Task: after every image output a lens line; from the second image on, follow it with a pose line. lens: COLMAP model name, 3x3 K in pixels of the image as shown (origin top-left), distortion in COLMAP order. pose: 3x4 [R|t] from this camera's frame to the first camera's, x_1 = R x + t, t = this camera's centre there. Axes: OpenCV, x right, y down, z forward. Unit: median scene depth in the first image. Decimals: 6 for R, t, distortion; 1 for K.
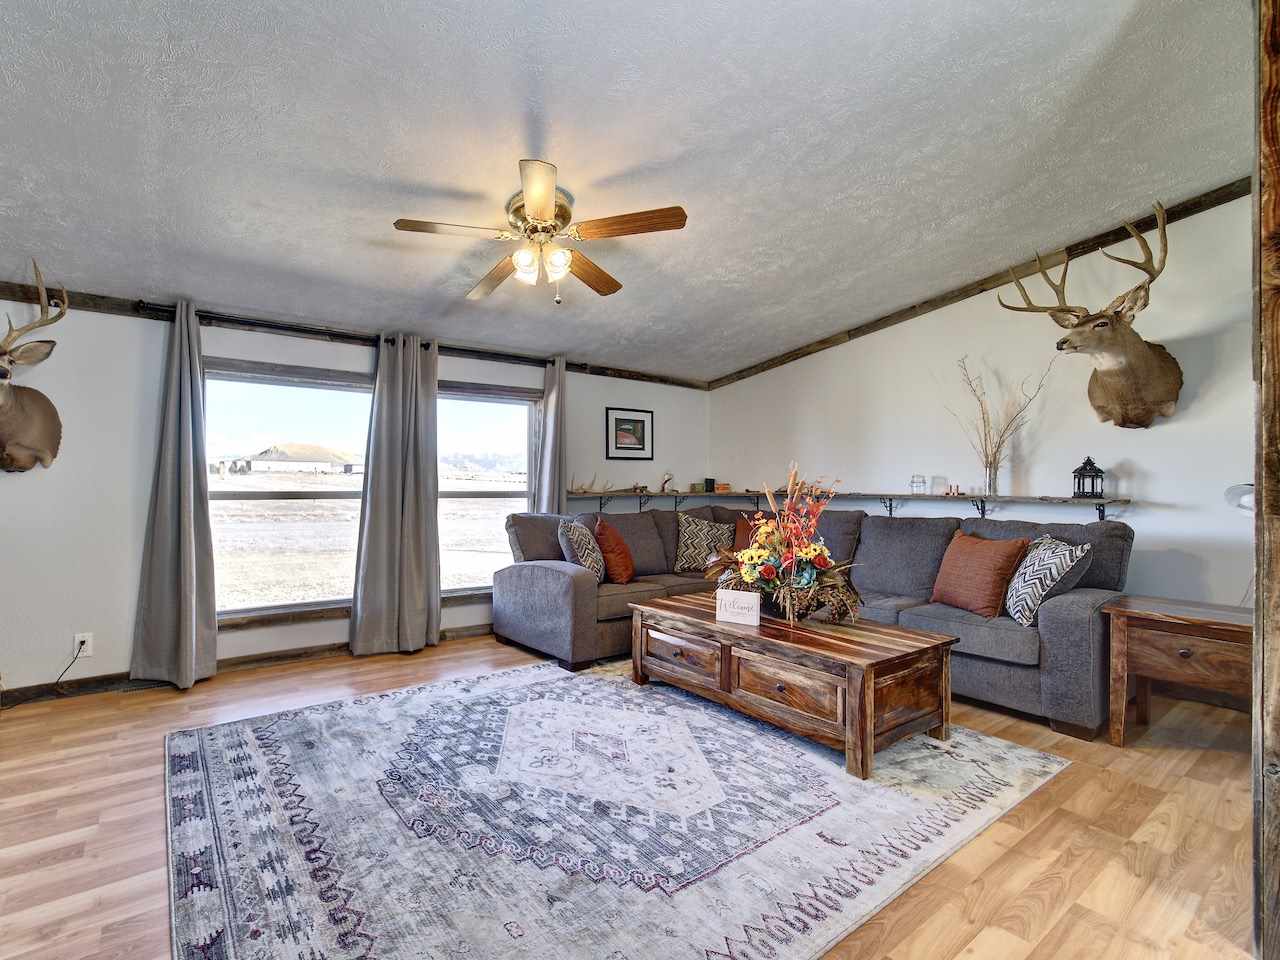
lens RADIAL K [[586.6, 0, 547.3], [0, 586.6, 472.0], [0, 0, 1]] dist [-0.013446, 0.005297]
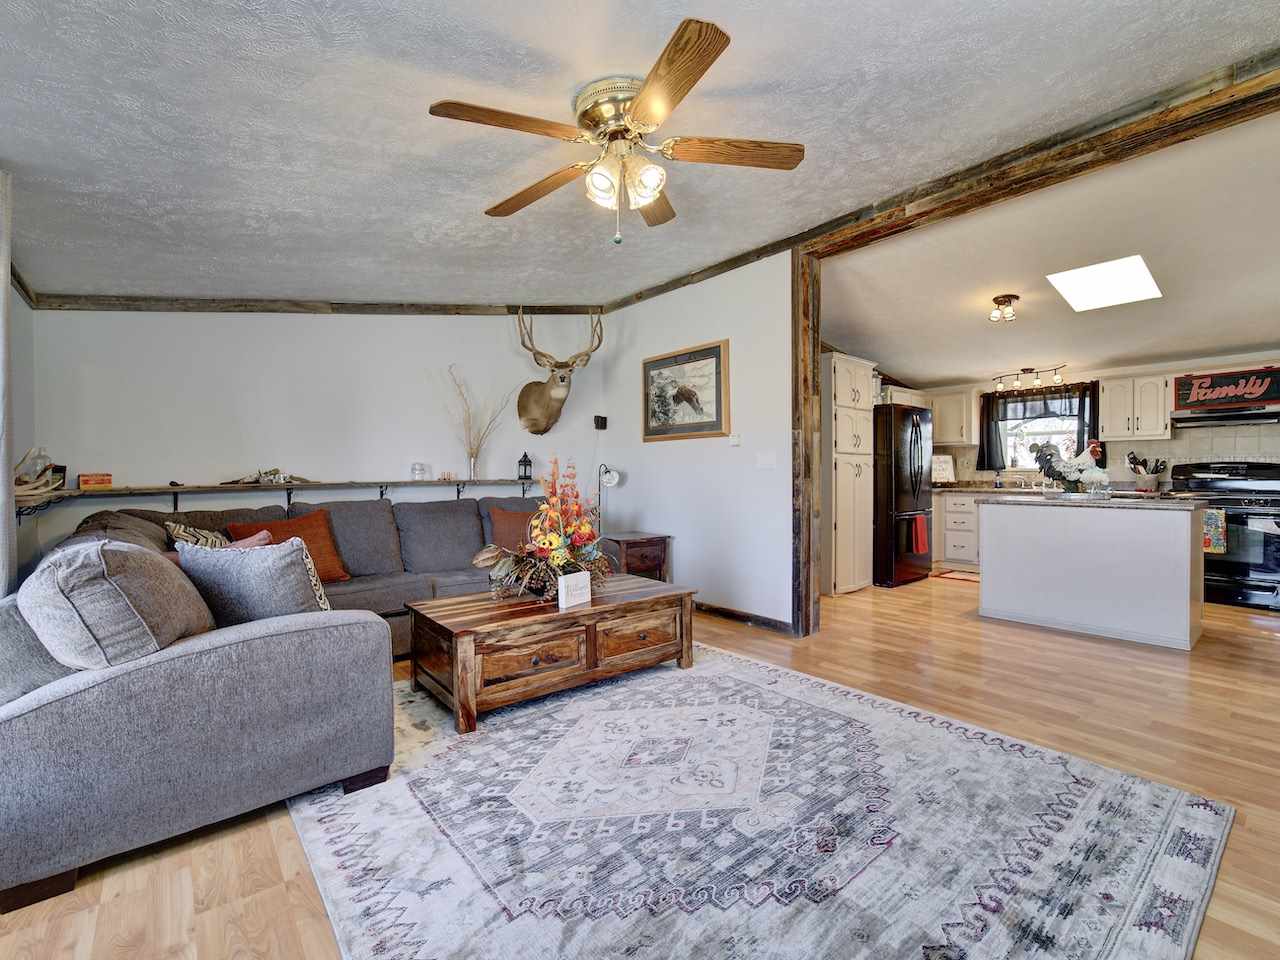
lens RADIAL K [[586.6, 0, 663.8], [0, 586.6, 478.3], [0, 0, 1]] dist [-0.013446, 0.005297]
pose [[-0.114206, -0.016603, 0.993318, -0.745456], [-0.010540, 0.999824, 0.015500, 0.018110], [-0.993401, -0.008699, -0.114361, 0.996474]]
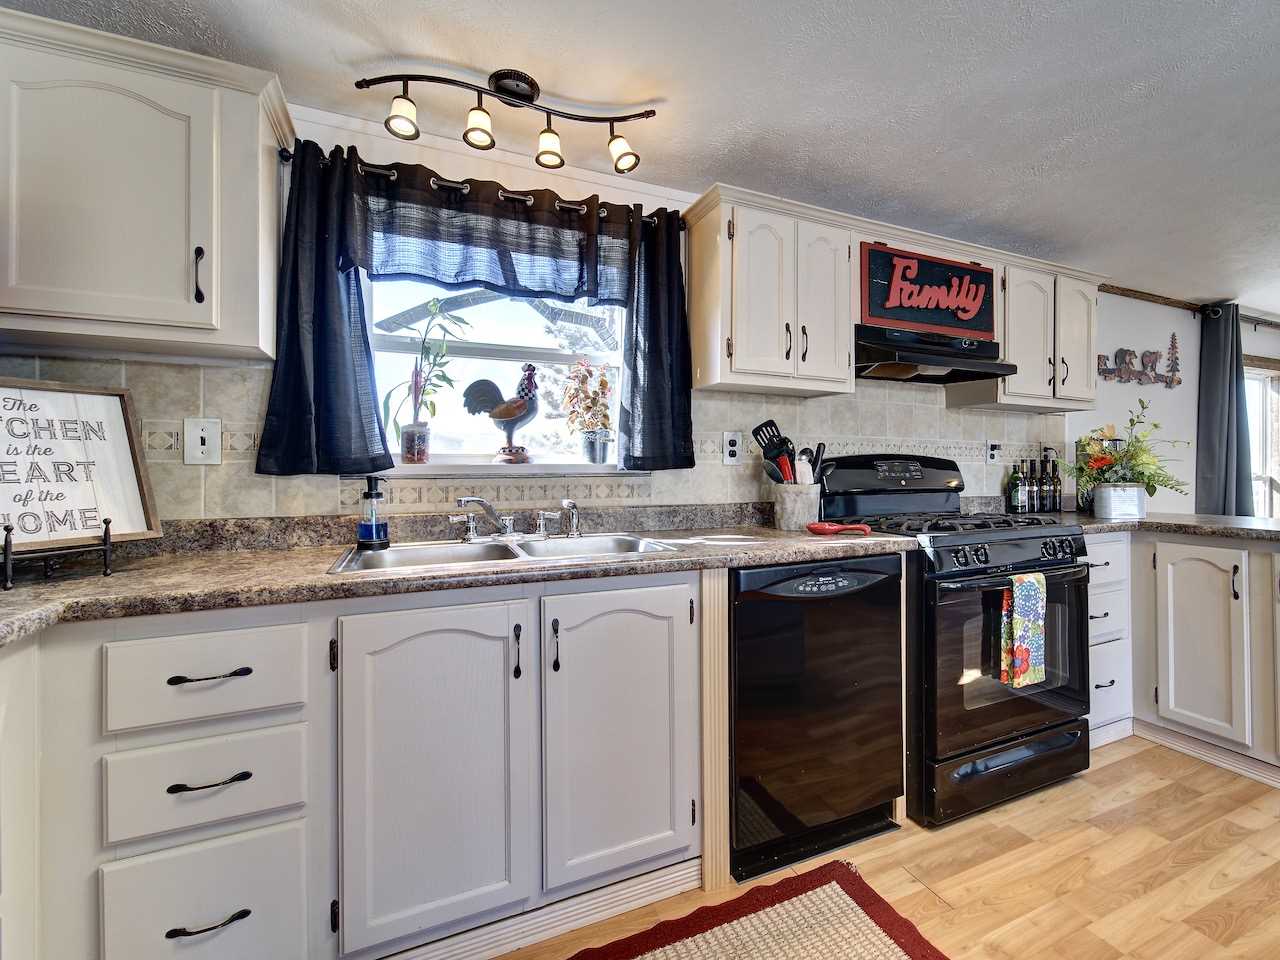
lens RADIAL K [[586.6, 0, 714.7], [0, 586.6, 467.0], [0, 0, 1]] dist [-0.013446, 0.005297]
pose [[-0.991318, -0.006200, 0.131337, 0.999121], [-0.008065, 0.999874, -0.013673, 0.007380], [-0.131236, -0.014614, -0.991243, -0.070341]]
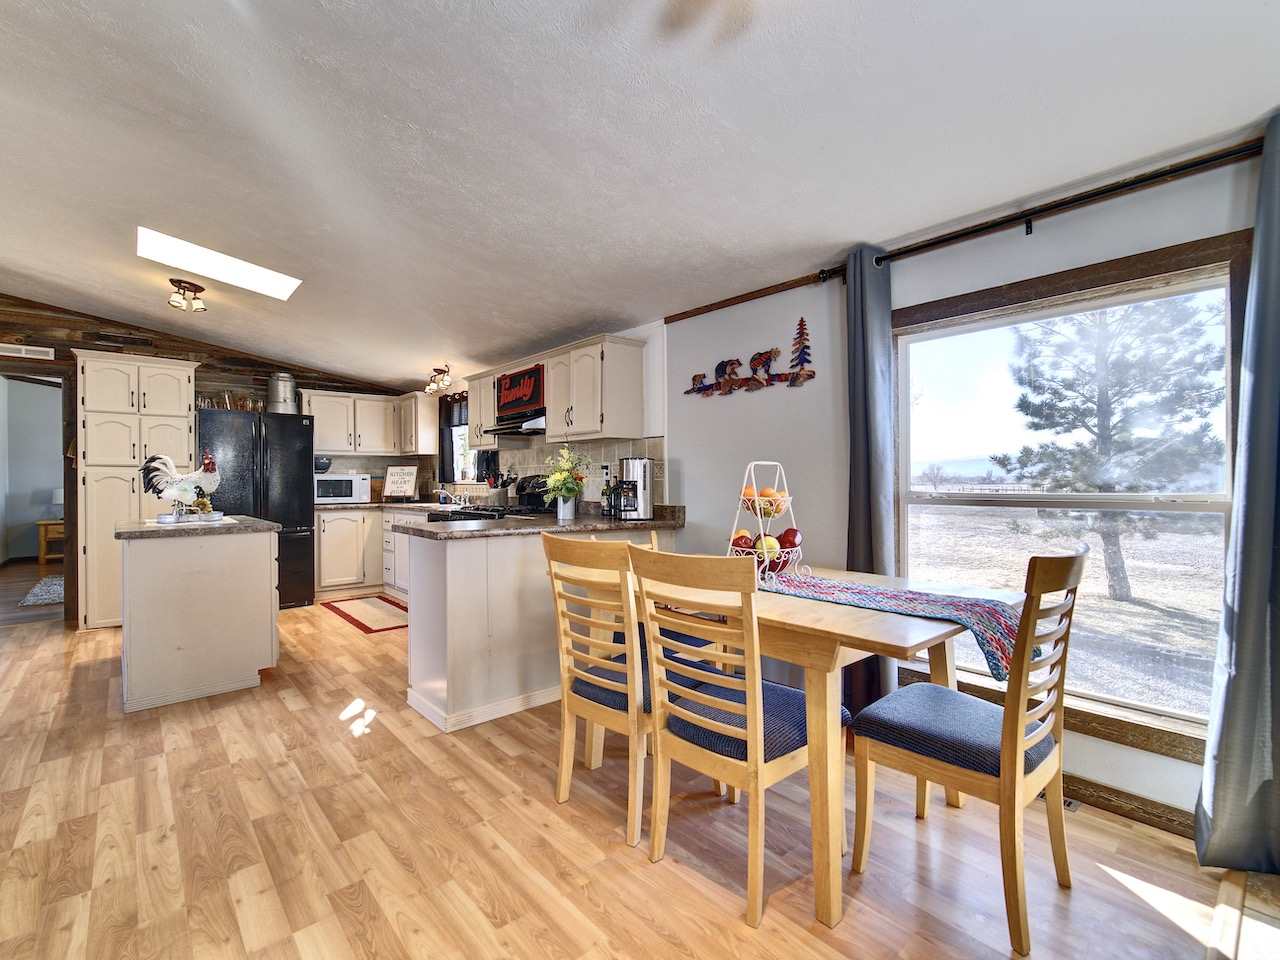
lens RADIAL K [[586.6, 0, 675.6], [0, 586.6, 477.2], [0, 0, 1]] dist [-0.013446, 0.005297]
pose [[-0.166032, -0.002965, 0.986116, -0.760610], [-0.013474, 0.999909, 0.000738, -0.024445], [-0.986028, -0.013165, -0.166057, -1.044974]]
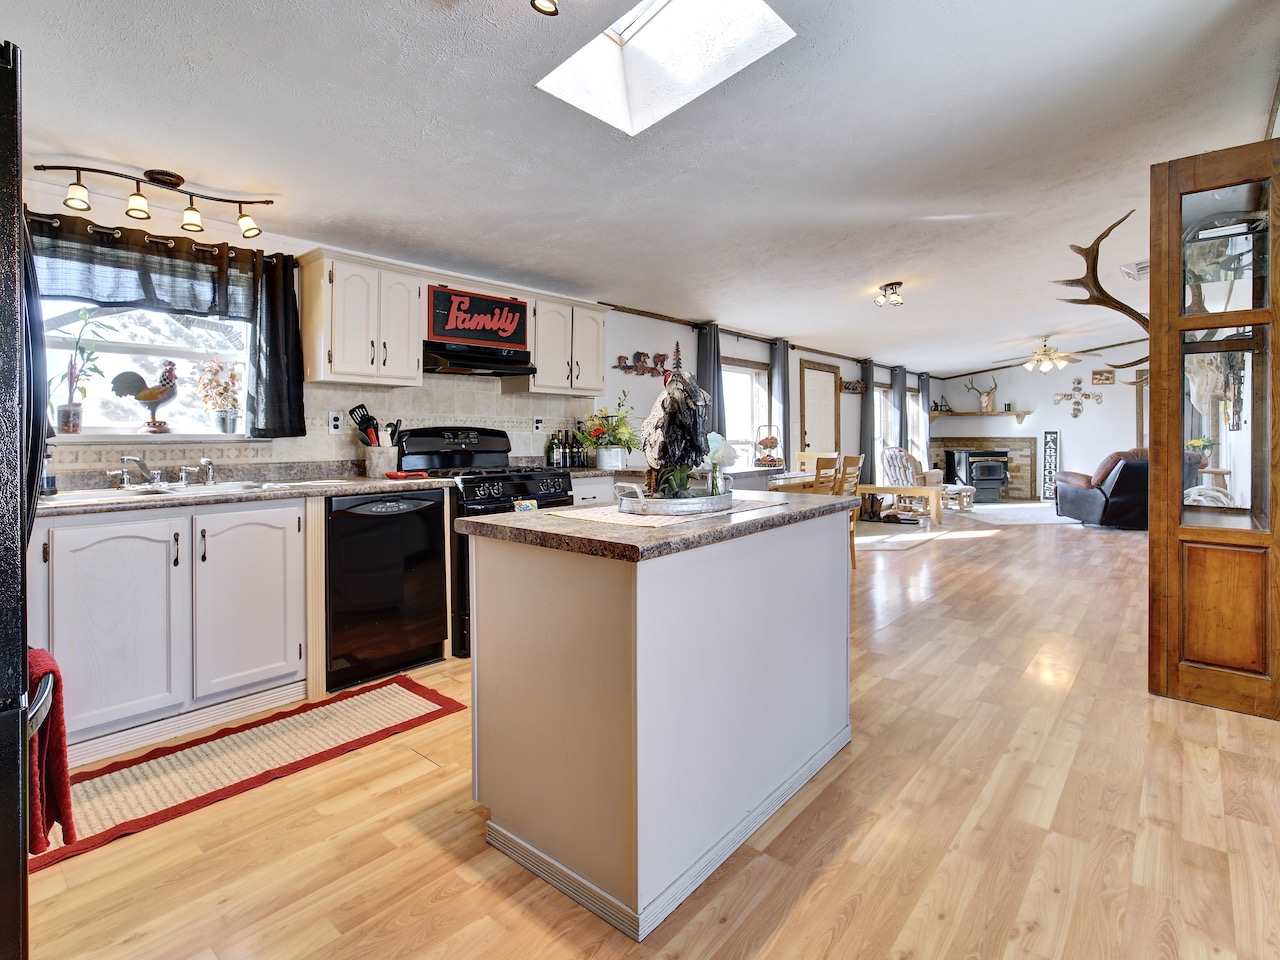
lens RADIAL K [[645.1, 0, 618.9], [0, 645.1, 428.1], [0, 0, 1]] dist [-0.011680, 0.012251]
pose [[-0.967239, -0.003151, -0.253848, 0.873641], [0.004161, 0.999592, -0.028264, 0.019008], [0.253834, -0.028394, -0.966831, 0.443722]]
